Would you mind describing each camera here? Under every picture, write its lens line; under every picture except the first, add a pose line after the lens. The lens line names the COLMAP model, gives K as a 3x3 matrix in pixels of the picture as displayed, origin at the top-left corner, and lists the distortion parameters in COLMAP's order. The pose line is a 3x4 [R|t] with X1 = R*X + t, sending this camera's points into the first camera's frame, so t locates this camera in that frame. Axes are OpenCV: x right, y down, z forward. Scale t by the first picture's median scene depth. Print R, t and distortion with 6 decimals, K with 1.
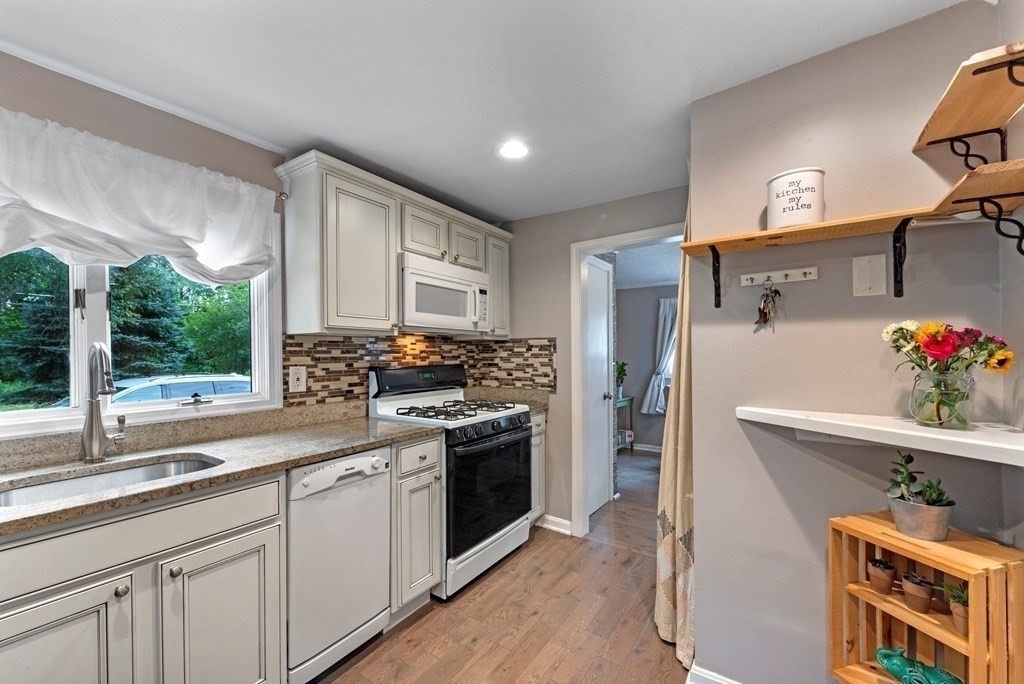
lens RADIAL K [[412.6, 0, 513.4], [0, 412.6, 349.9], [0, 0, 1]] dist [-0.001570, -0.000752]
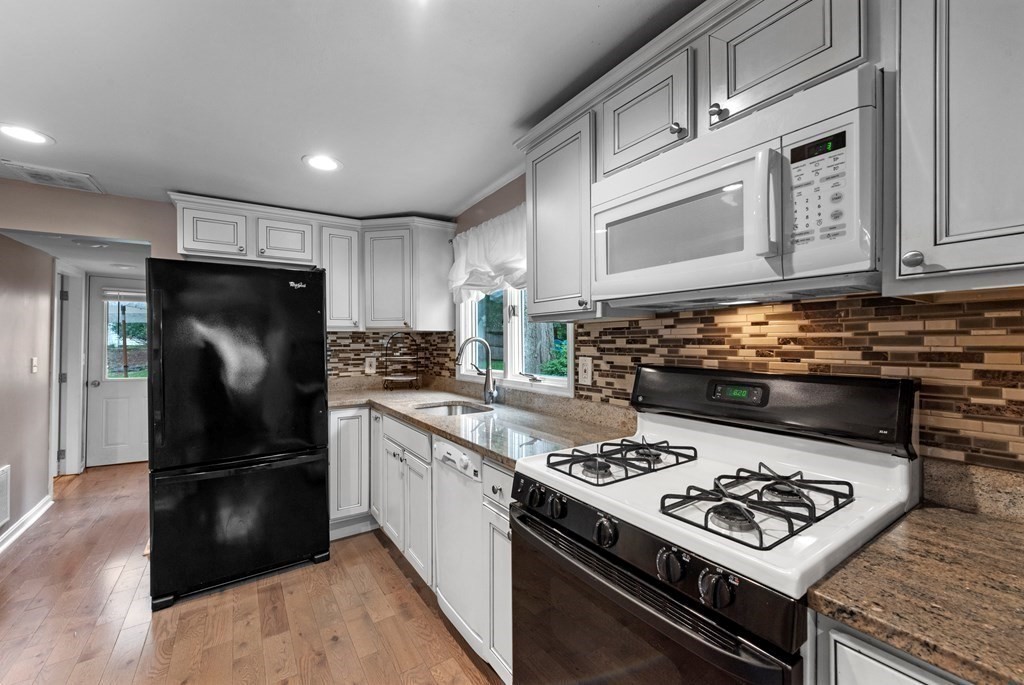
lens RADIAL K [[424.0, 0, 519.3], [0, 424.0, 336.5], [0, 0, 1]] dist [-0.004294, -0.000716]
pose [[-0.389492, -0.016474, -0.920883, 0.381543], [0.001264, 0.999830, -0.018420, 0.010076], [0.921029, -0.008338, -0.389405, 1.132038]]
